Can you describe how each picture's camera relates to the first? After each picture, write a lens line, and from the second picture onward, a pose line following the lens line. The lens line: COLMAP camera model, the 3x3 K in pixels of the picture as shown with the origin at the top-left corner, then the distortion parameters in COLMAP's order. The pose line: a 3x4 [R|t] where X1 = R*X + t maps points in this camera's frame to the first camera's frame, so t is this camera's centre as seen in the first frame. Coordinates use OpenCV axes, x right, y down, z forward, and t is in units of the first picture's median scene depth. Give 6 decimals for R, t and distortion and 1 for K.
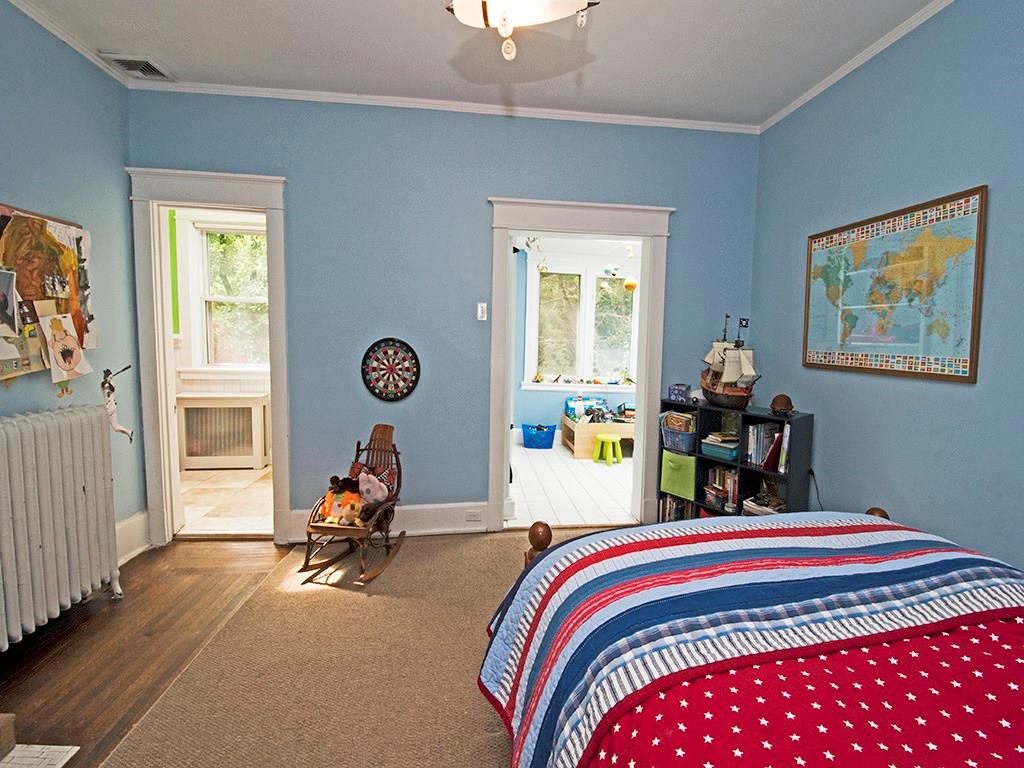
lens RADIAL K [[448.9, 0, 528.0], [0, 448.9, 379.2], [0, 0, 1]] dist [0.003602, -0.000793]
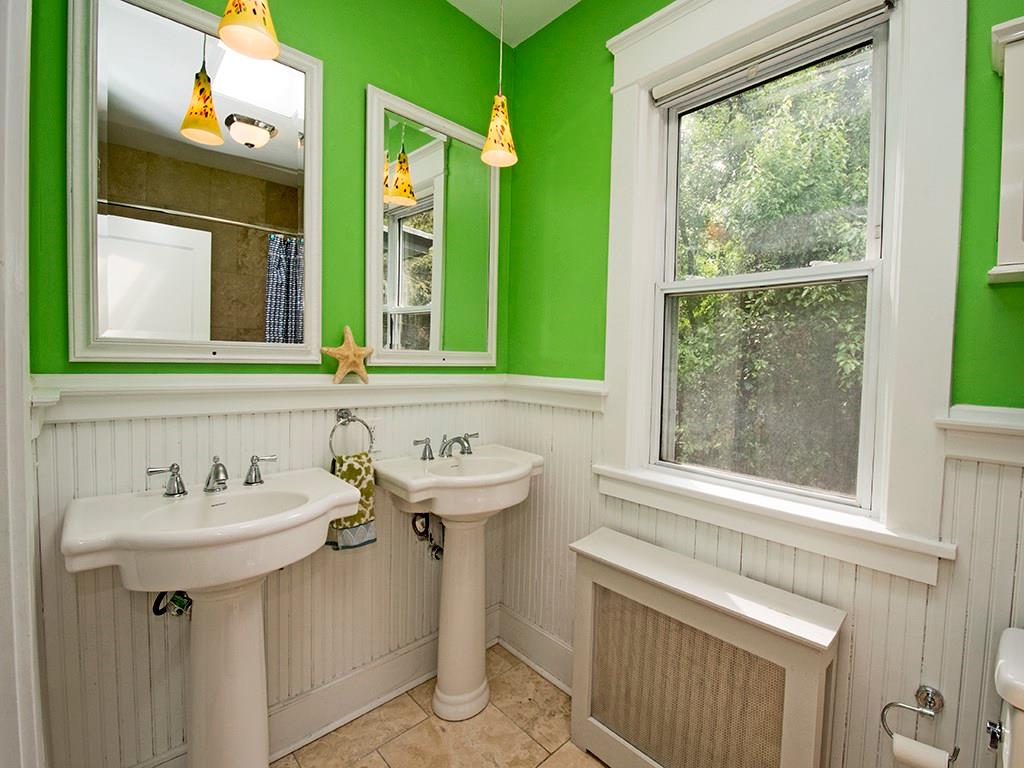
lens RADIAL K [[448.9, 0, 528.0], [0, 448.9, 379.2], [0, 0, 1]] dist [0.003602, -0.000793]
pose [[0.599707, 0.013405, -0.800108, -0.488945], [-0.073868, 0.996518, -0.038671, -0.081513], [0.796803, 0.082293, 0.598609, 0.697630]]
